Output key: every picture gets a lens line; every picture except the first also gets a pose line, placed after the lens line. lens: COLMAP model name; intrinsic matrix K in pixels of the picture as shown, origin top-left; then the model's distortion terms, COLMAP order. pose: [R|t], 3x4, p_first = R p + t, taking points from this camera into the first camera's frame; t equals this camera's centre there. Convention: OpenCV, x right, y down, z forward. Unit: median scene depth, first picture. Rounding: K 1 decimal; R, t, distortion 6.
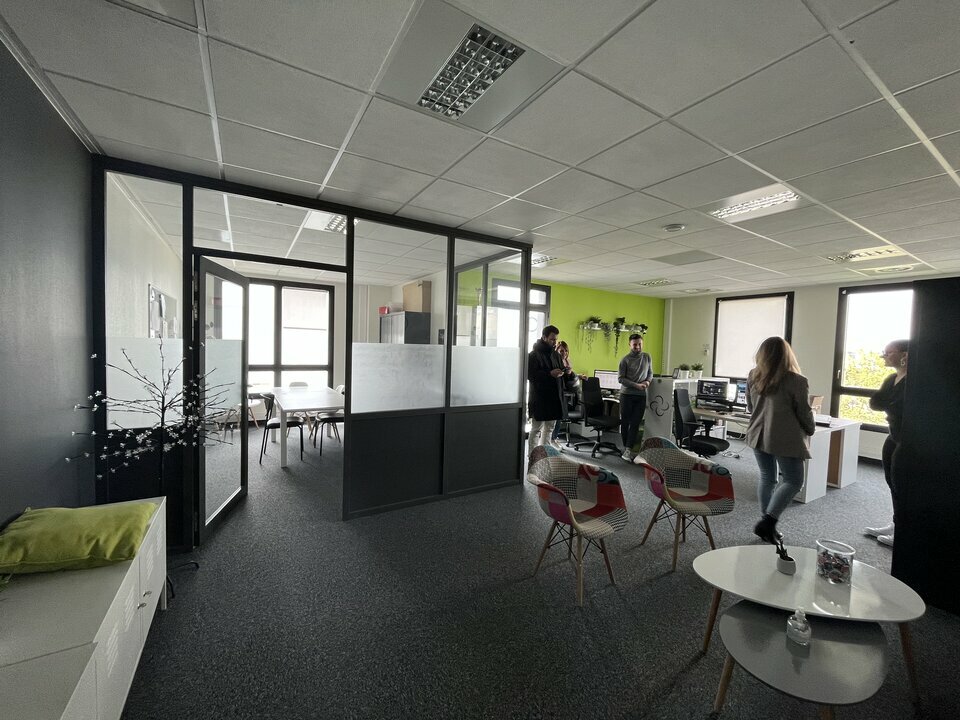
lens RADIAL K [[387.8, 0, 480.0], [0, 387.8, 360.0], [0, 0, 1]] dist [-0.001842, 0.000457]
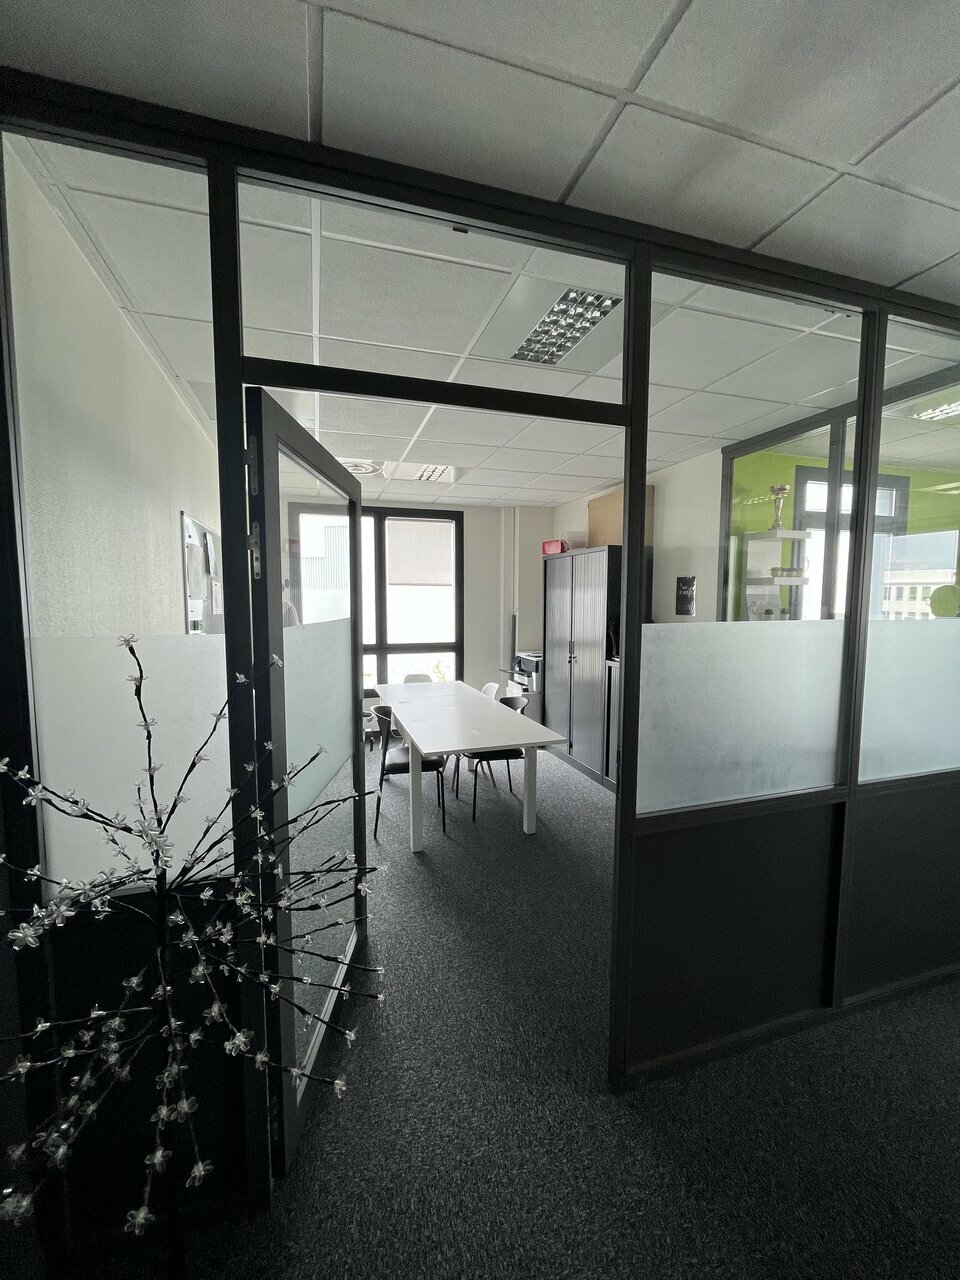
lens RADIAL K [[517.1, 0, 478.5], [0, 517.1, 636.6], [0, 0, 1]] dist [-0.001842, 0.000457]
pose [[0.969443, -0.010723, -0.245084, -0.301419], [0.019324, 0.999278, 0.032717, -0.043348], [0.244556, -0.036453, 0.968950, 0.421024]]
